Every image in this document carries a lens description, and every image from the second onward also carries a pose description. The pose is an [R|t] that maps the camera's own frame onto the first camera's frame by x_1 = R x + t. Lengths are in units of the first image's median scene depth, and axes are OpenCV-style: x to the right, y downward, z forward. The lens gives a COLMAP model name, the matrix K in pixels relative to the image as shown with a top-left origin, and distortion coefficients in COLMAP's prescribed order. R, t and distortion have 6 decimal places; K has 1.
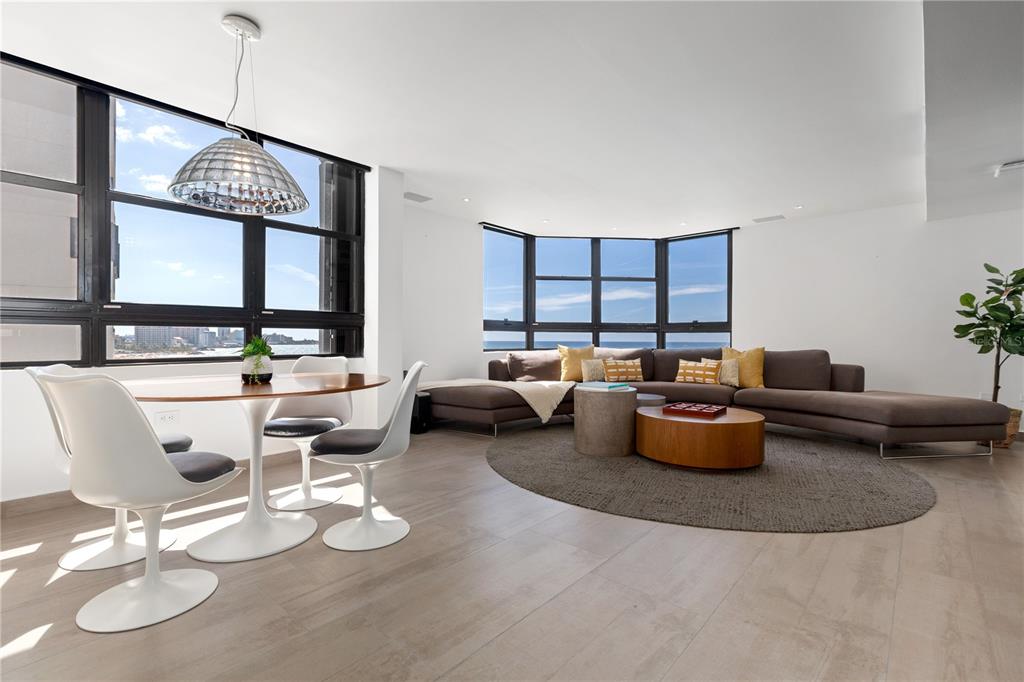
lens RADIAL K [[465.4, 0, 509.9], [0, 465.4, 339.2], [0, 0, 1]] dist [0.005313, -0.001240]
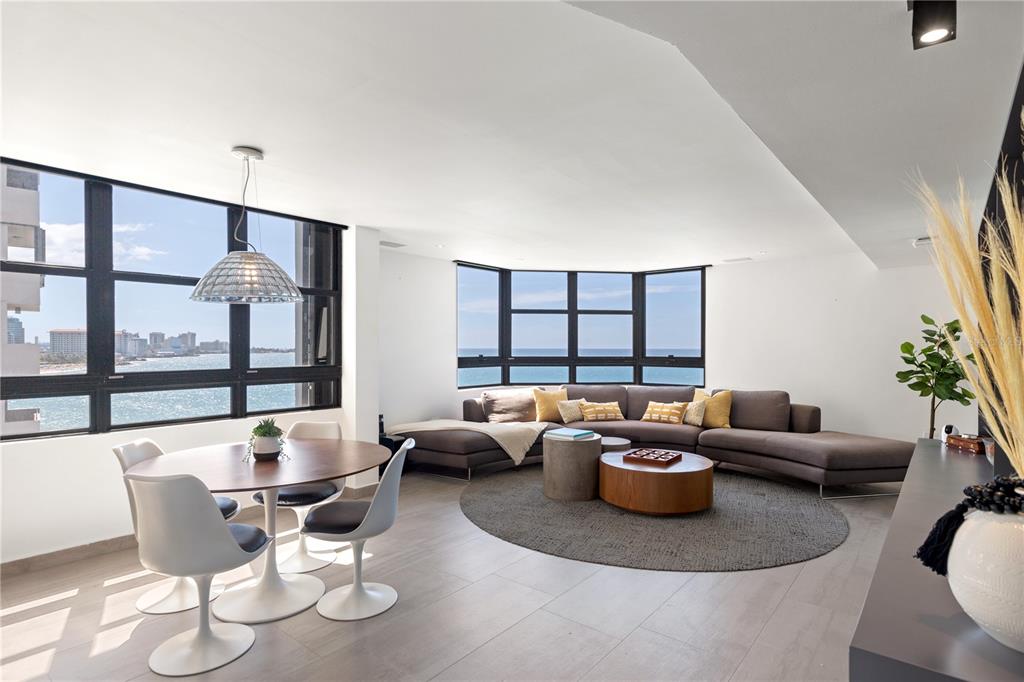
lens RADIAL K [[529.6, 0, 512.5], [0, 529.6, 349.8], [0, 0, 1]] dist [0.001784, -0.001449]
pose [[0.999173, -0.003511, 0.040503, 0.016931], [0.003270, 0.999977, 0.006019, -0.080539], [-0.040523, -0.005881, 0.999161, -0.163923]]
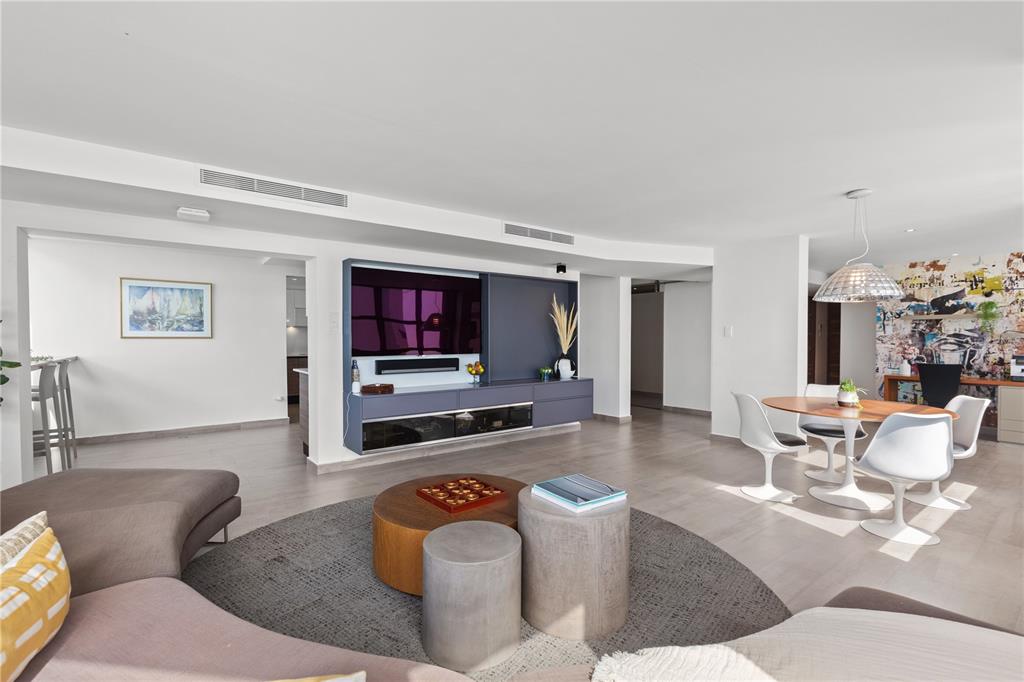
lens RADIAL K [[465.4, 0, 514.1], [0, 465.4, 346.5], [0, 0, 1]] dist [0.005313, -0.001240]
pose [[-0.983068, -0.010019, 0.182967, 0.142707], [-0.006160, 0.999747, 0.021645, -0.071247], [-0.183137, 0.020151, -0.982881, 1.285055]]
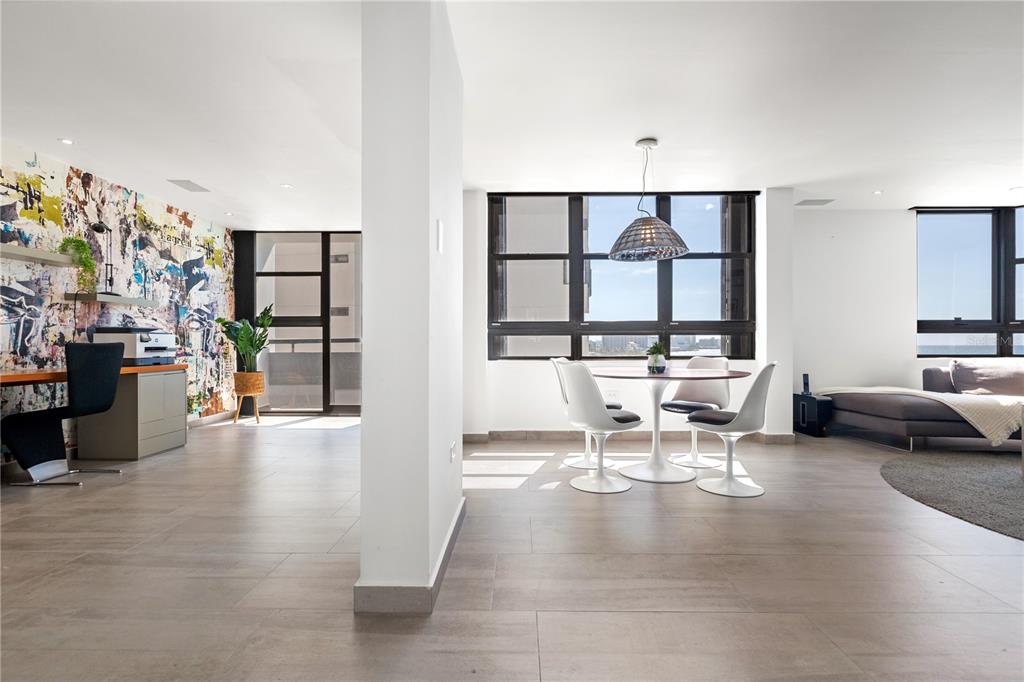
lens RADIAL K [[493.1, 0, 516.6], [0, 493.1, 344.4], [0, 0, 1]] dist [-0.009667, 0.003101]
pose [[0.653696, -0.004508, -0.756744, 0.177803], [0.003575, 0.999989, -0.002869, 0.003297], [0.756749, -0.000830, 0.653705, -0.185802]]
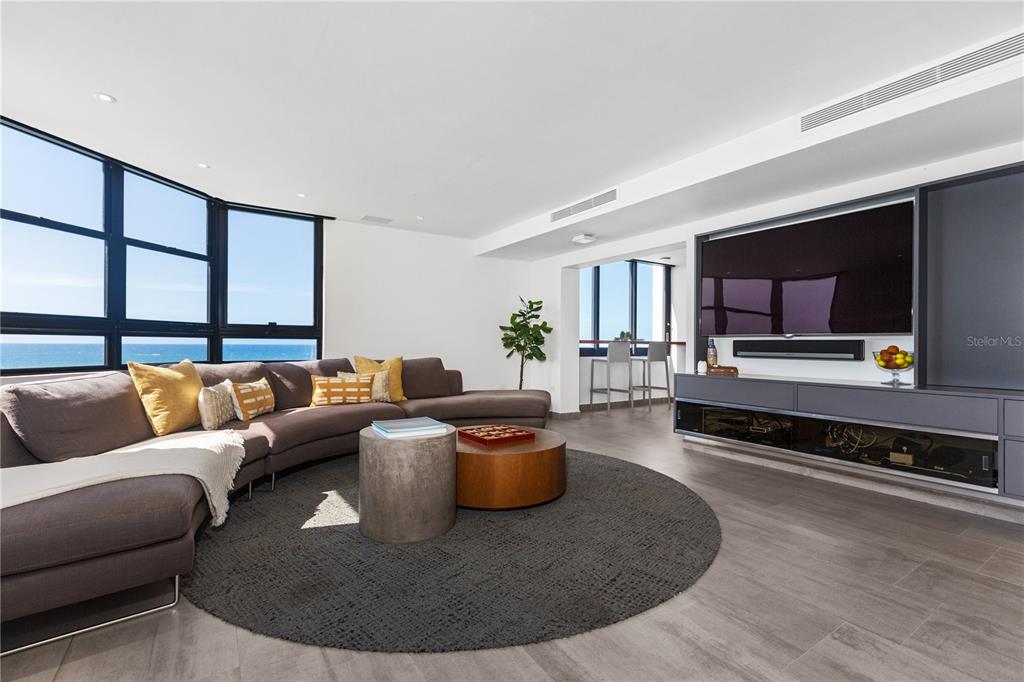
lens RADIAL K [[465.4, 0, 510.9], [0, 465.4, 339.9], [0, 0, 1]] dist [0.005313, -0.001240]
pose [[0.262413, 0.005113, 0.964942, -0.319902], [-0.005914, 0.999976, -0.003691, -0.014974], [-0.964937, -0.004739, 0.262437, 0.569796]]
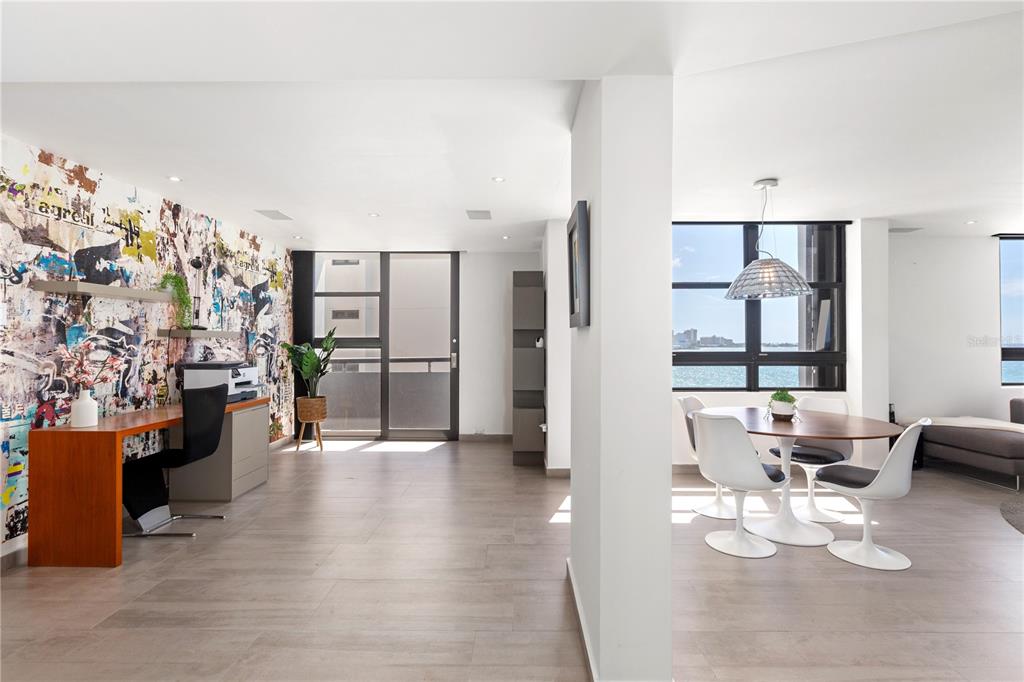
lens RADIAL K [[493.1, 0, 510.6], [0, 493.1, 336.8], [0, 0, 1]] dist [-0.009667, 0.003101]
pose [[0.652920, -0.009486, -0.757367, 0.043610], [0.000802, 0.999930, -0.011833, -0.065809], [0.757426, 0.007119, 0.652882, -0.309320]]
